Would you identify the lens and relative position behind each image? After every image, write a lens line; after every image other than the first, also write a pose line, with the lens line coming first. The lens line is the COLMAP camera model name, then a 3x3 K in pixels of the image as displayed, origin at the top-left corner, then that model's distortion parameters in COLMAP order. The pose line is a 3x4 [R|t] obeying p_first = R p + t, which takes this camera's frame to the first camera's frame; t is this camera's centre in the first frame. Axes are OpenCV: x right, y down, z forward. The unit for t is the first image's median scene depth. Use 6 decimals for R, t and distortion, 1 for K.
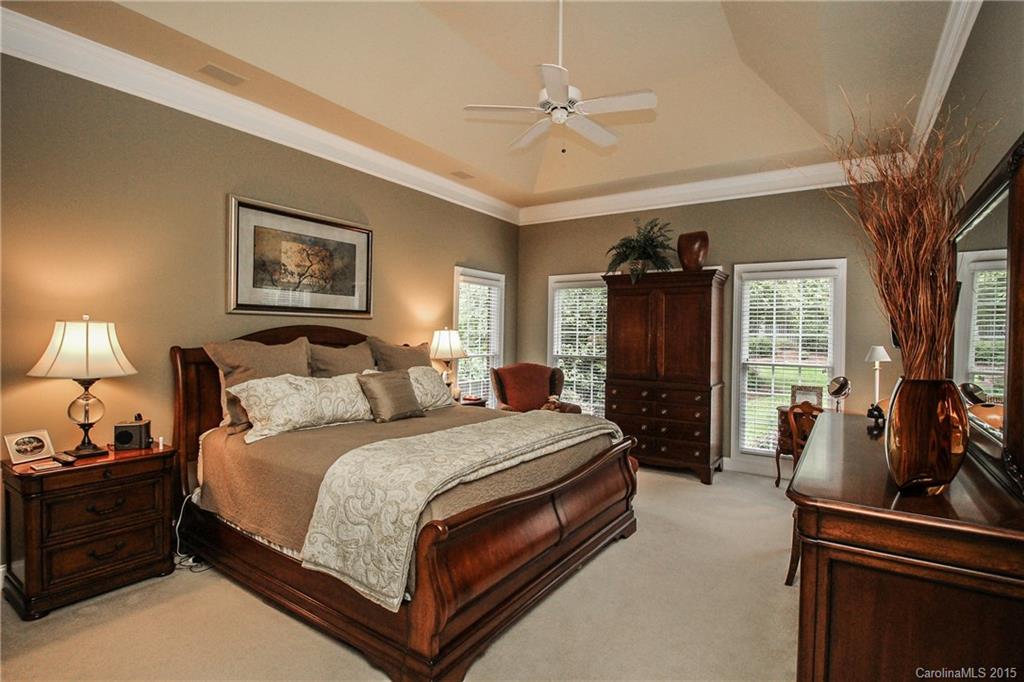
lens RADIAL K [[498.7, 0, 511.9], [0, 498.7, 340.1], [0, 0, 1]] dist [-0.001225, 0.000154]
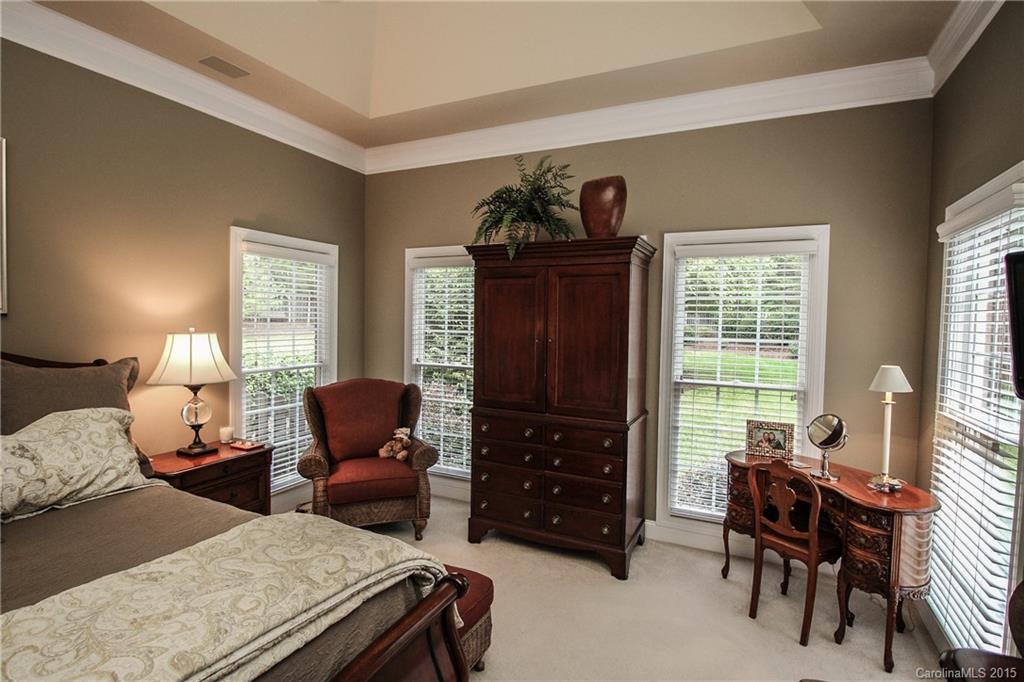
lens RADIAL K [[498.7, 0, 512.0], [0, 498.7, 340.8], [0, 0, 1]] dist [-0.001225, 0.000154]
pose [[0.990826, -0.002000, 0.135130, 0.153231], [-0.001948, 0.999575, 0.029080, -0.027319], [-0.135131, -0.029076, 0.990401, 0.360238]]
